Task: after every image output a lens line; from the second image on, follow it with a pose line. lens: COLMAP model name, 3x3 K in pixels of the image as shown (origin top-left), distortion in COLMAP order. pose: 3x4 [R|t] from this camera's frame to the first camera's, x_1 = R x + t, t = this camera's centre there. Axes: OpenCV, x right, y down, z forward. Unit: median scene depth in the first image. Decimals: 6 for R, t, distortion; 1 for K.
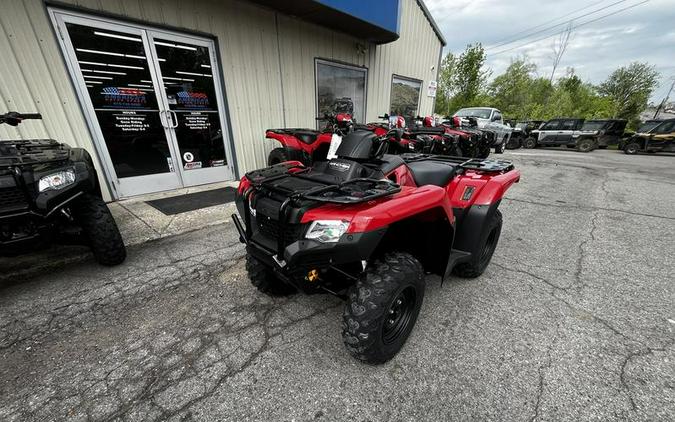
lens RADIAL K [[277.9, 0, 337.0], [0, 277.9, 250.3], [0, 0, 1]] dist [-0.001462, -0.000342]
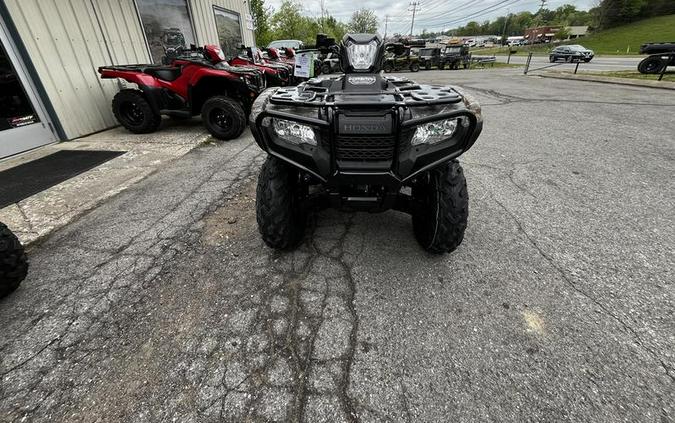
lens RADIAL K [[277.7, 0, 337.7], [0, 277.7, 180.4], [0, 0, 1]] dist [-0.003350, 0.000810]
pose [[0.785439, -0.280586, 0.551685, -0.250149], [0.287212, 0.954792, 0.076699, -0.012550], [-0.548265, 0.098208, 0.830518, 0.050302]]
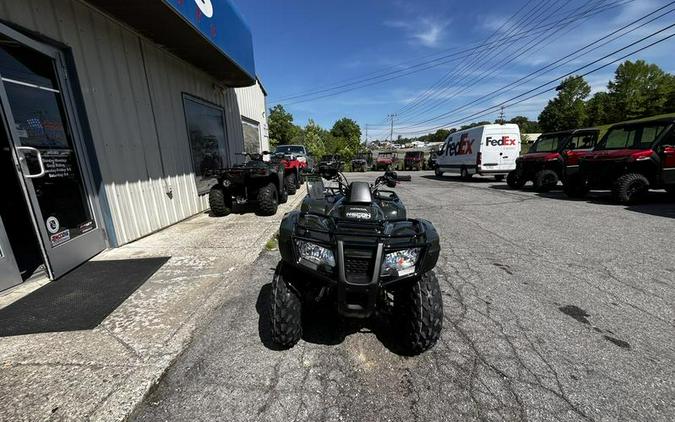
lens RADIAL K [[277.5, 0, 335.6], [0, 277.5, 218.0], [0, 0, 1]] dist [-0.001462, -0.000242]
pose [[0.747466, -0.171260, 0.641845, -0.409381], [0.308249, 0.945298, -0.106745, -0.096904], [-0.588453, 0.277636, 0.759369, 0.200892]]
